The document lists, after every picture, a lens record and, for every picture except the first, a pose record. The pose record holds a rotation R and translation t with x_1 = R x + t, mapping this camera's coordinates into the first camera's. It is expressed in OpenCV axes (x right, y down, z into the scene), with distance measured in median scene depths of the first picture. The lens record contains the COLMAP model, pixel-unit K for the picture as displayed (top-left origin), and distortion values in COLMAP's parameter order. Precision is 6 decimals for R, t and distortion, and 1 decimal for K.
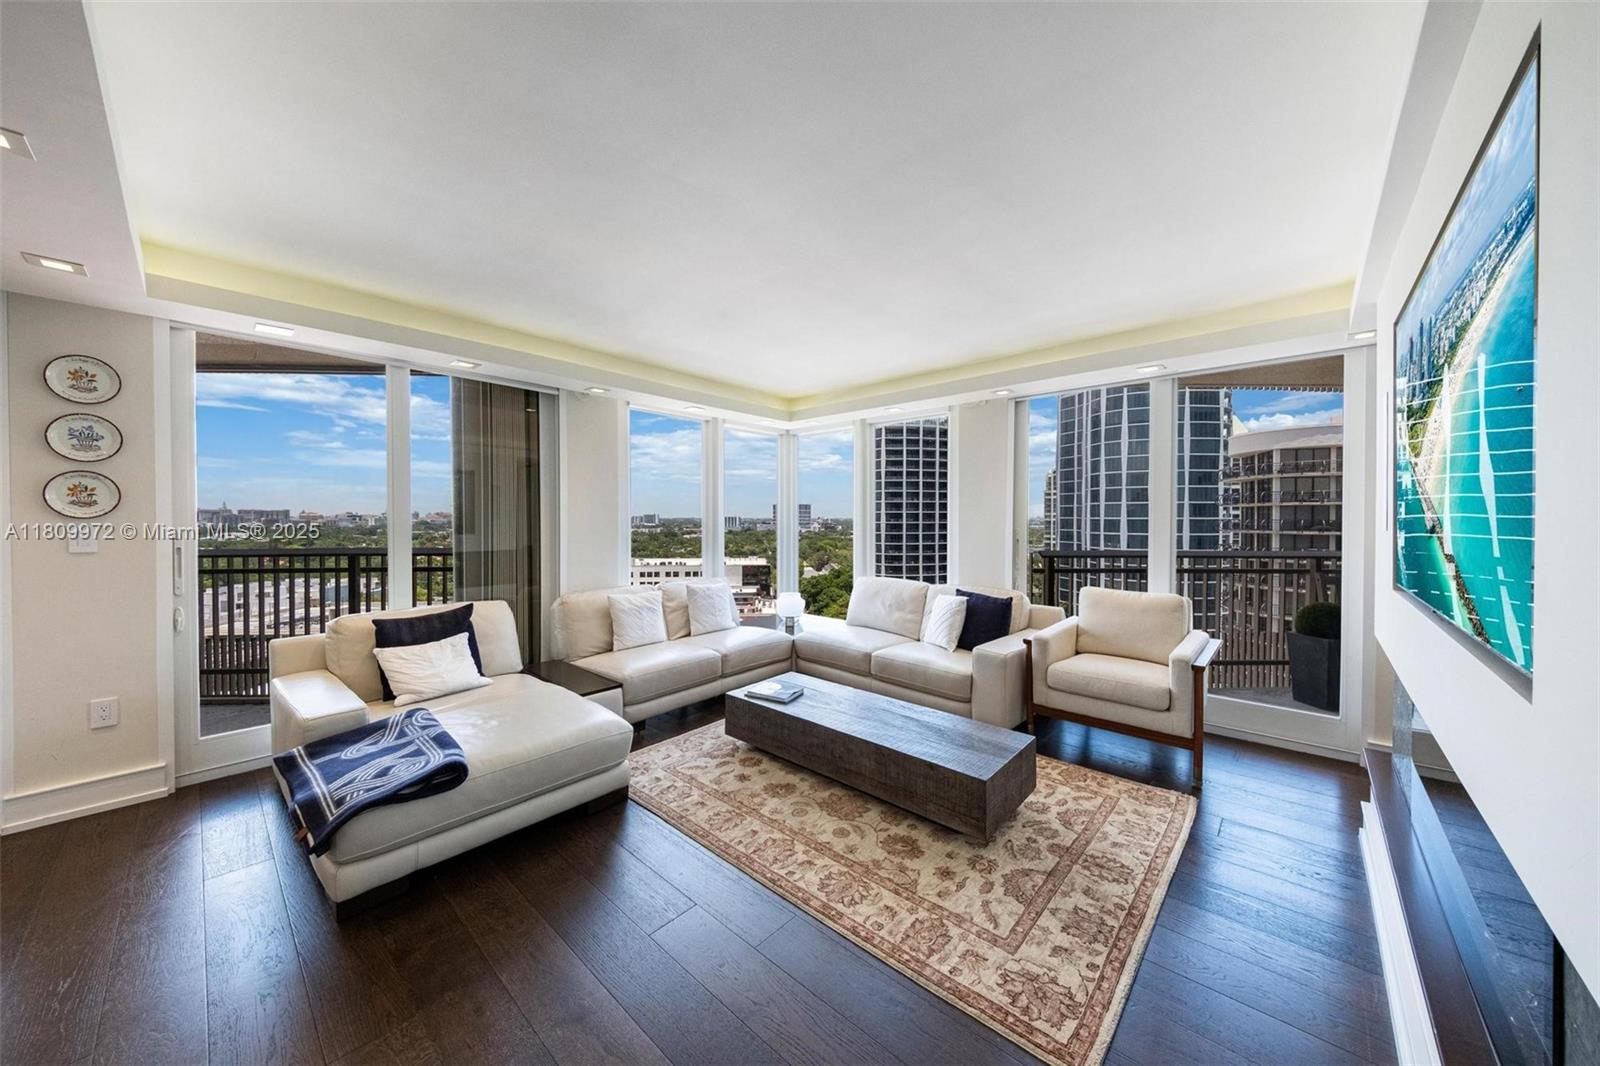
lens RADIAL K [[550.8, 0, 781.4], [0, 550.8, 524.6], [0, 0, 1]] dist [-0.011261, 0.000585]
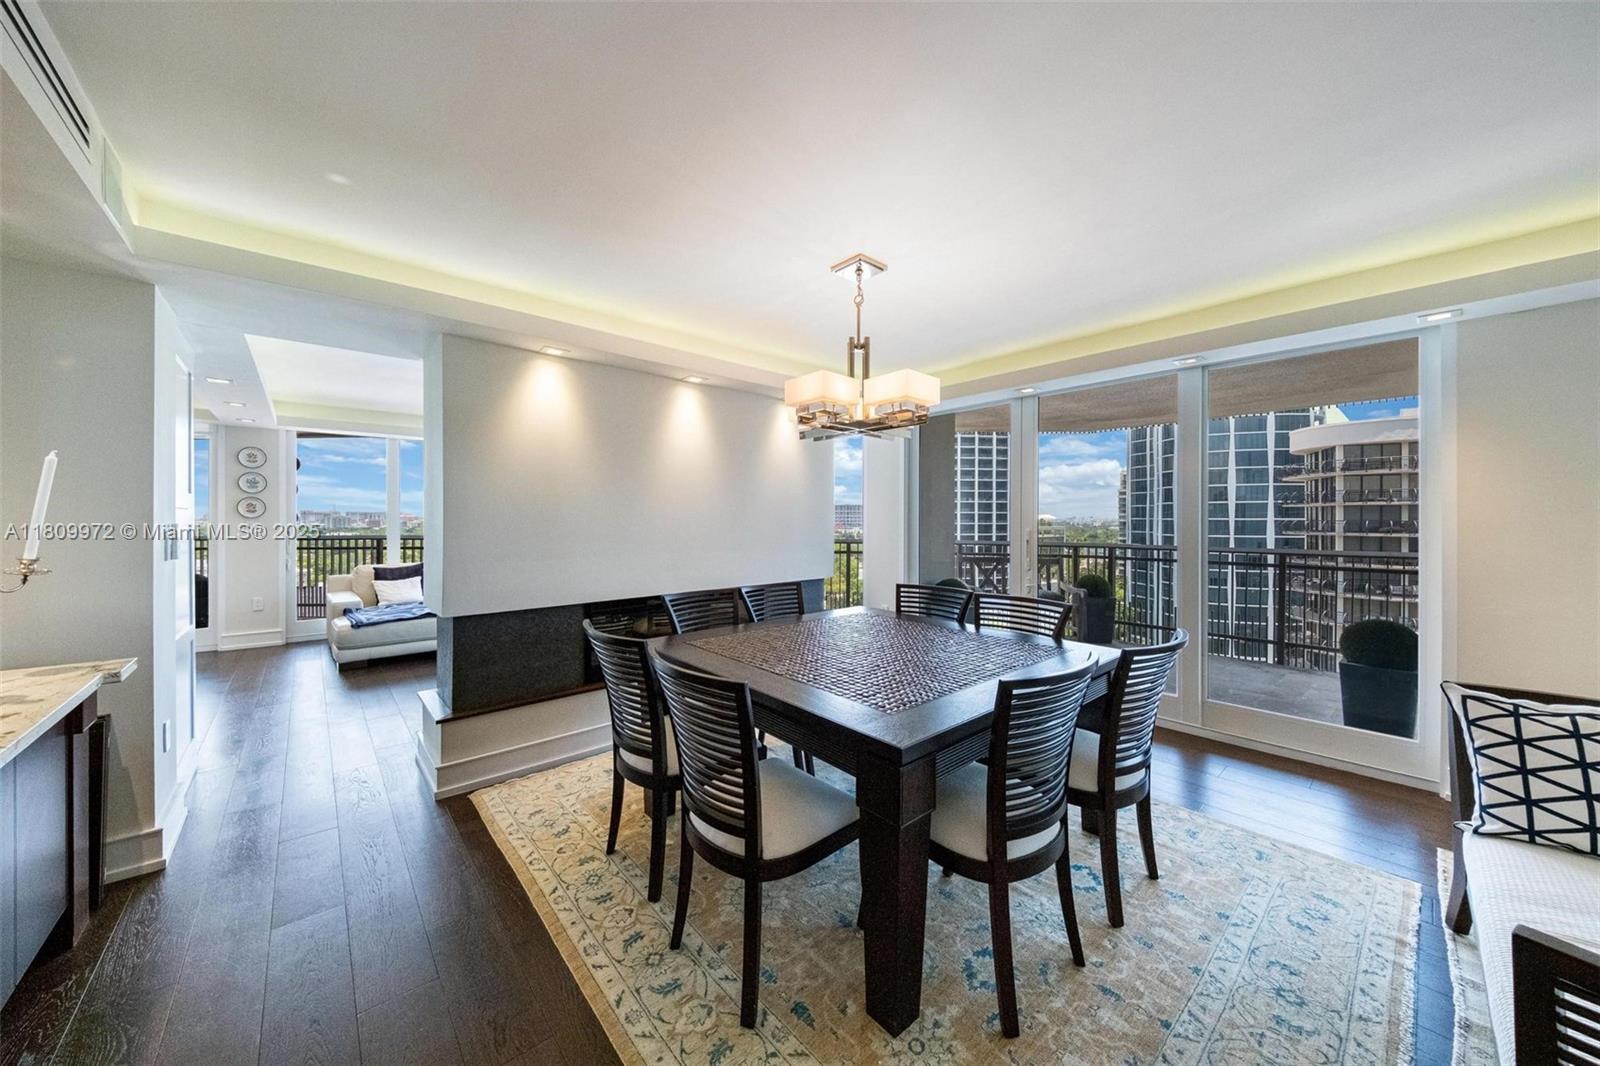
lens RADIAL K [[550.8, 0, 771.8], [0, 550.8, 517.6], [0, 0, 1]] dist [-0.011261, 0.000585]
pose [[0.992342, -0.000568, -0.123522, 0.056844], [-0.001206, 0.999897, -0.014285, 0.000925], [0.123518, 0.014324, 0.992239, -0.048945]]
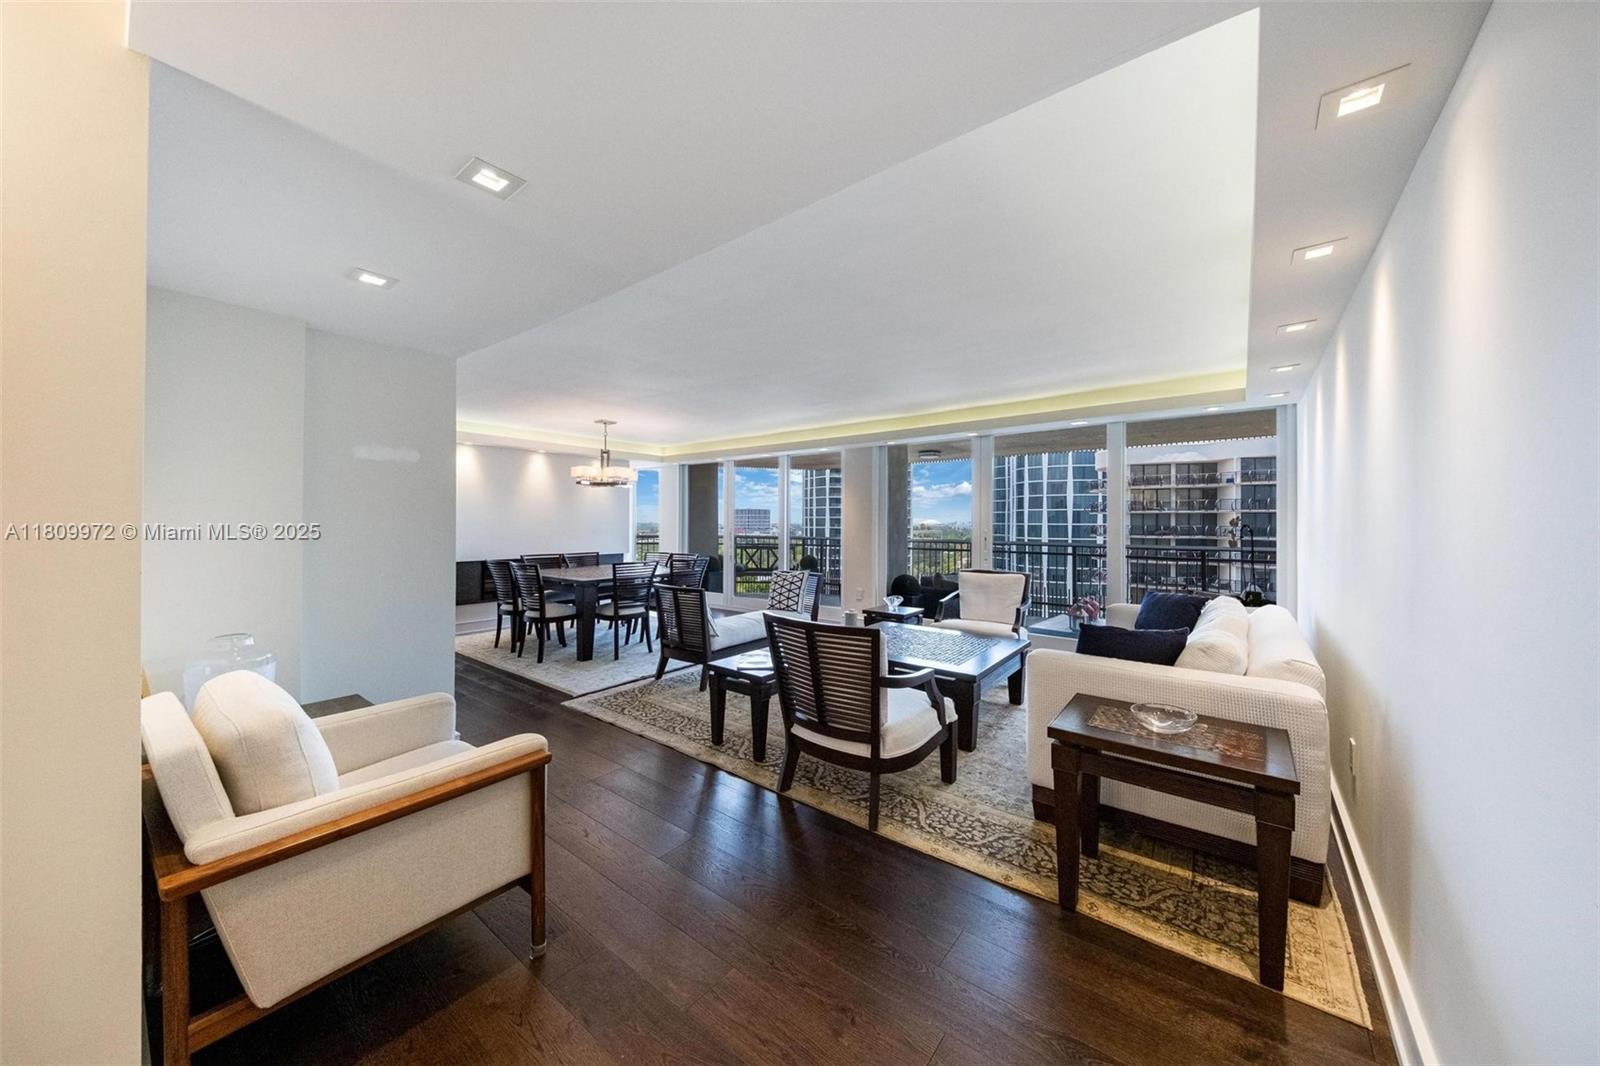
lens RADIAL K [[550.8, 0, 778.4], [0, 550.8, 515.0], [0, 0, 1]] dist [-0.011261, 0.000585]
pose [[0.997450, 0.003728, 0.071273, 0.089840], [-0.001820, 0.999639, -0.026808, 0.002345], [-0.071347, 0.026610, 0.997097, -0.129576]]
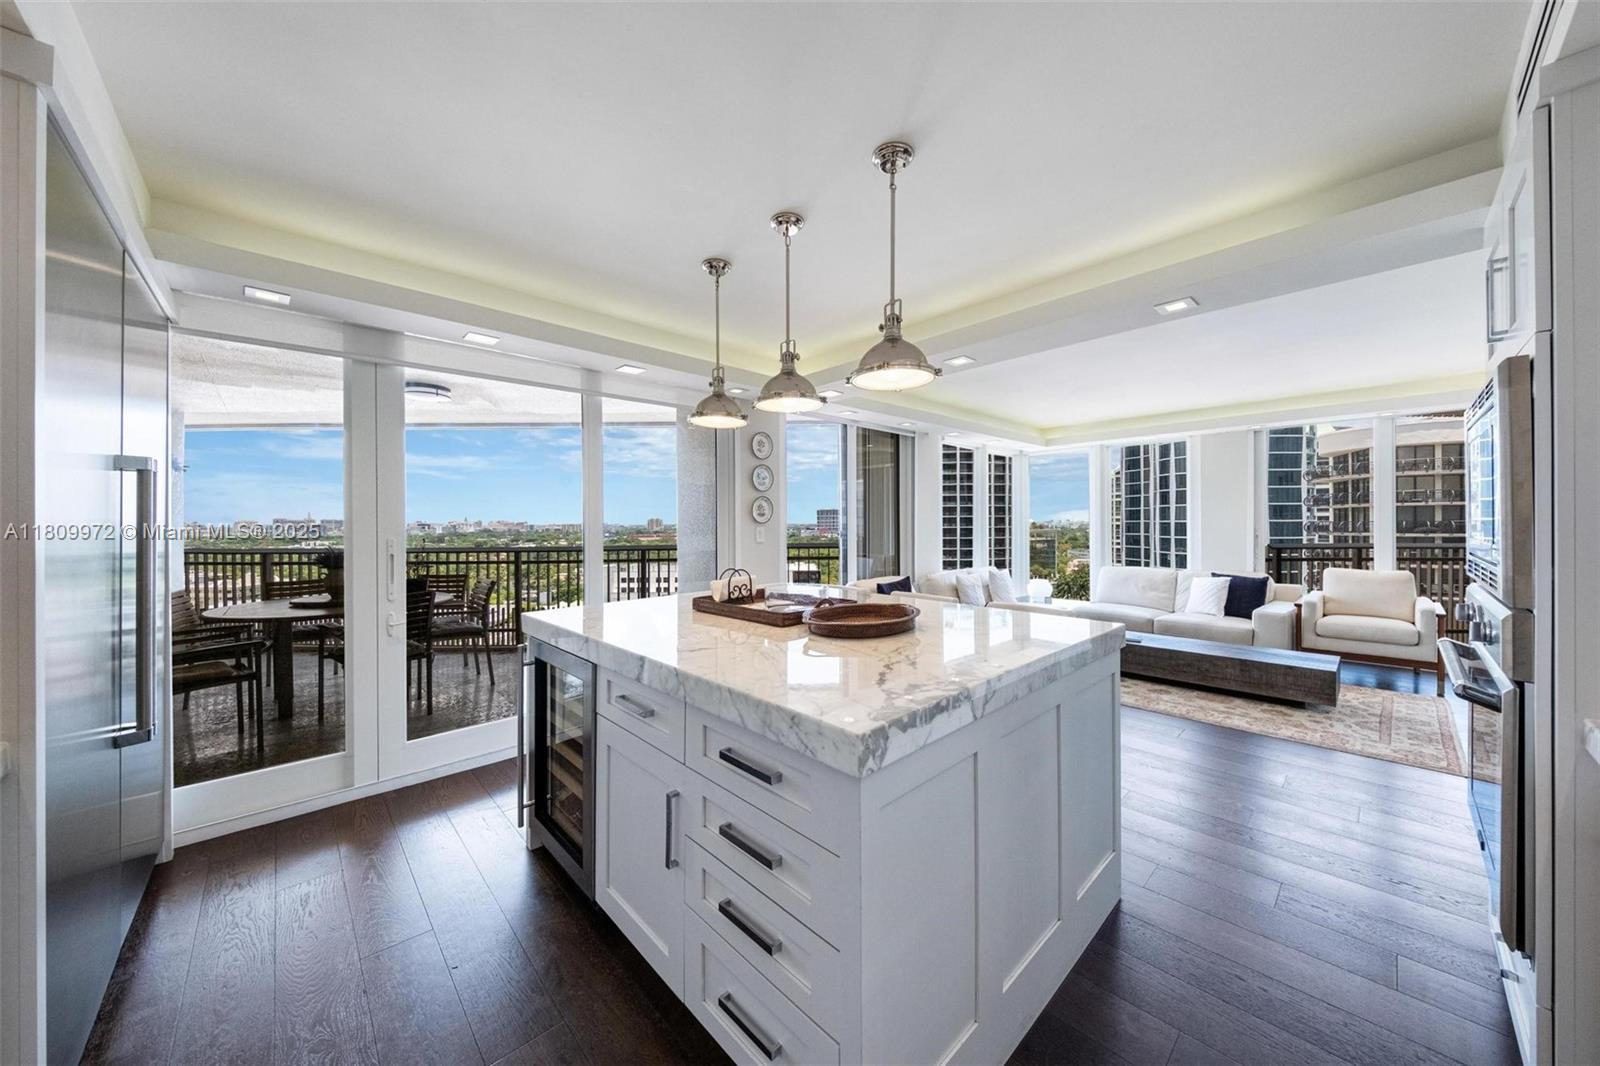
lens RADIAL K [[550.8, 0, 786.1], [0, 550.8, 526.6], [0, 0, 1]] dist [-0.011261, 0.000585]
pose [[0.996788, -0.006908, -0.079793, -0.044588], [0.006393, 0.999957, -0.006703, 0.000315], [0.079835, 0.006172, 0.996789, -0.031463]]
